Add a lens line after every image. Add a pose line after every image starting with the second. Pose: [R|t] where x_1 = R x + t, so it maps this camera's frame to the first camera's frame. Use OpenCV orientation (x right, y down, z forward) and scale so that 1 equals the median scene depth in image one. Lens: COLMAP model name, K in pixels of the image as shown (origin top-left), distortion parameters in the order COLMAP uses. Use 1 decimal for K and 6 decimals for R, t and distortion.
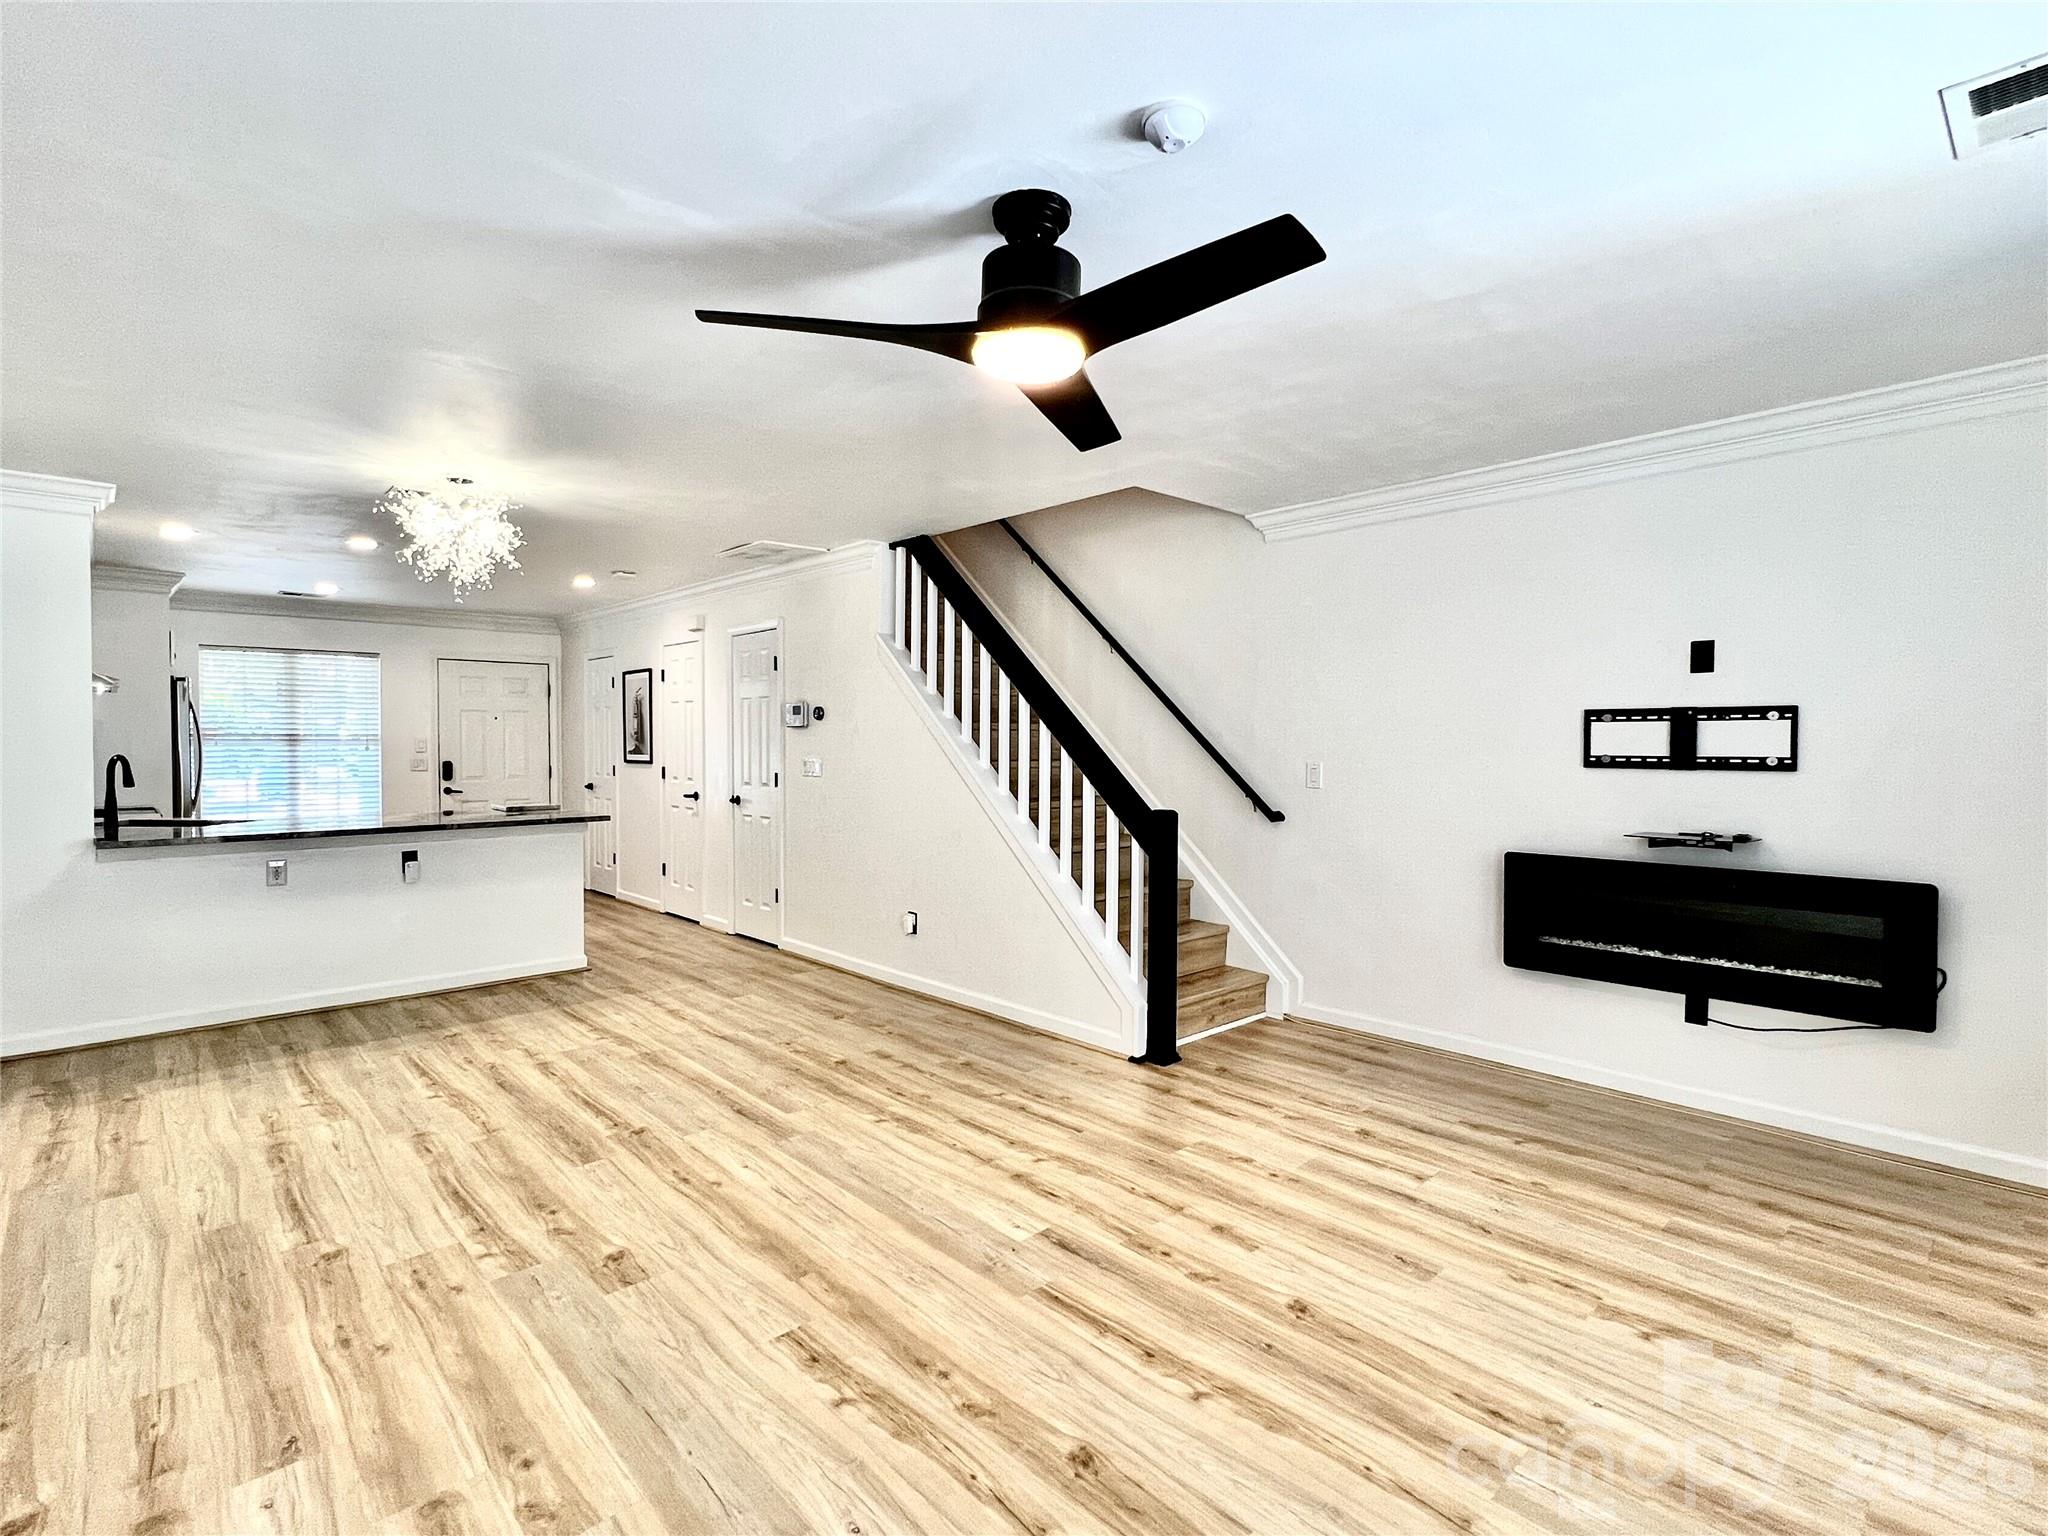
lens RADIAL K [[981.1, 0, 1011.6], [0, 981.1, 760.7], [0, 0, 1]] dist [-0.002793, -0.000379]
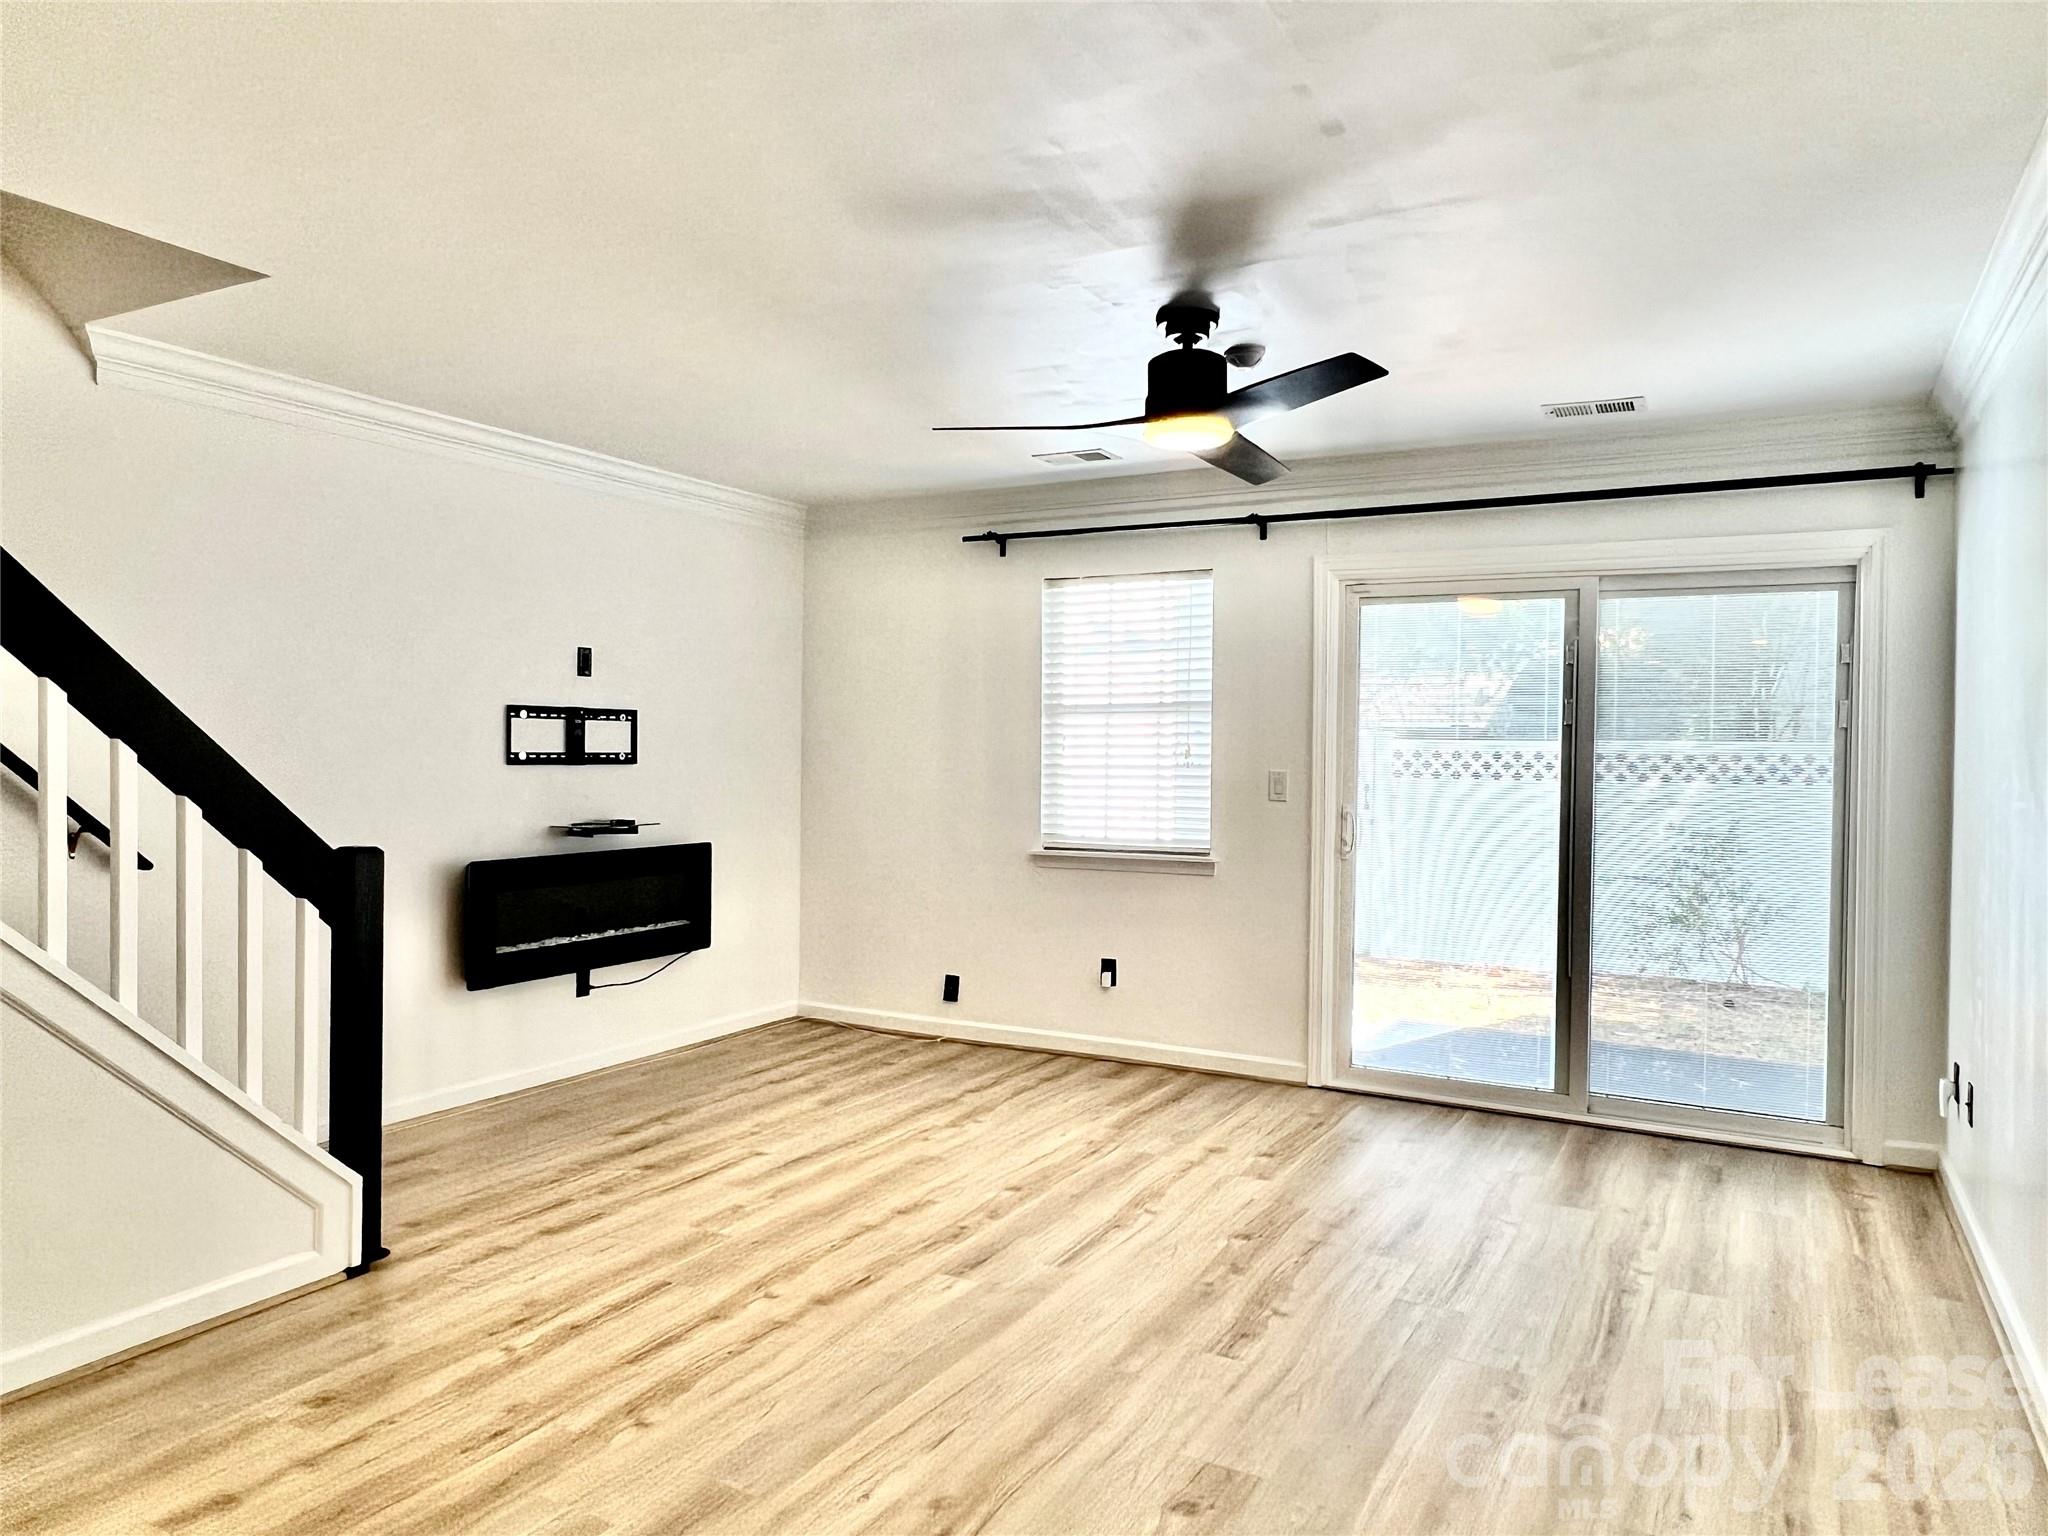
lens RADIAL K [[1368.7, 0, 1024.0], [0, 1368.7, 768.0], [0, 0, 1]] dist [0.000103, -0.000498]
pose [[-0.316880, -0.018431, 0.948287, -0.972962], [0.007679, 0.999729, 0.021997, -0.018004], [-0.948435, 0.014252, -0.316652, 1.086631]]
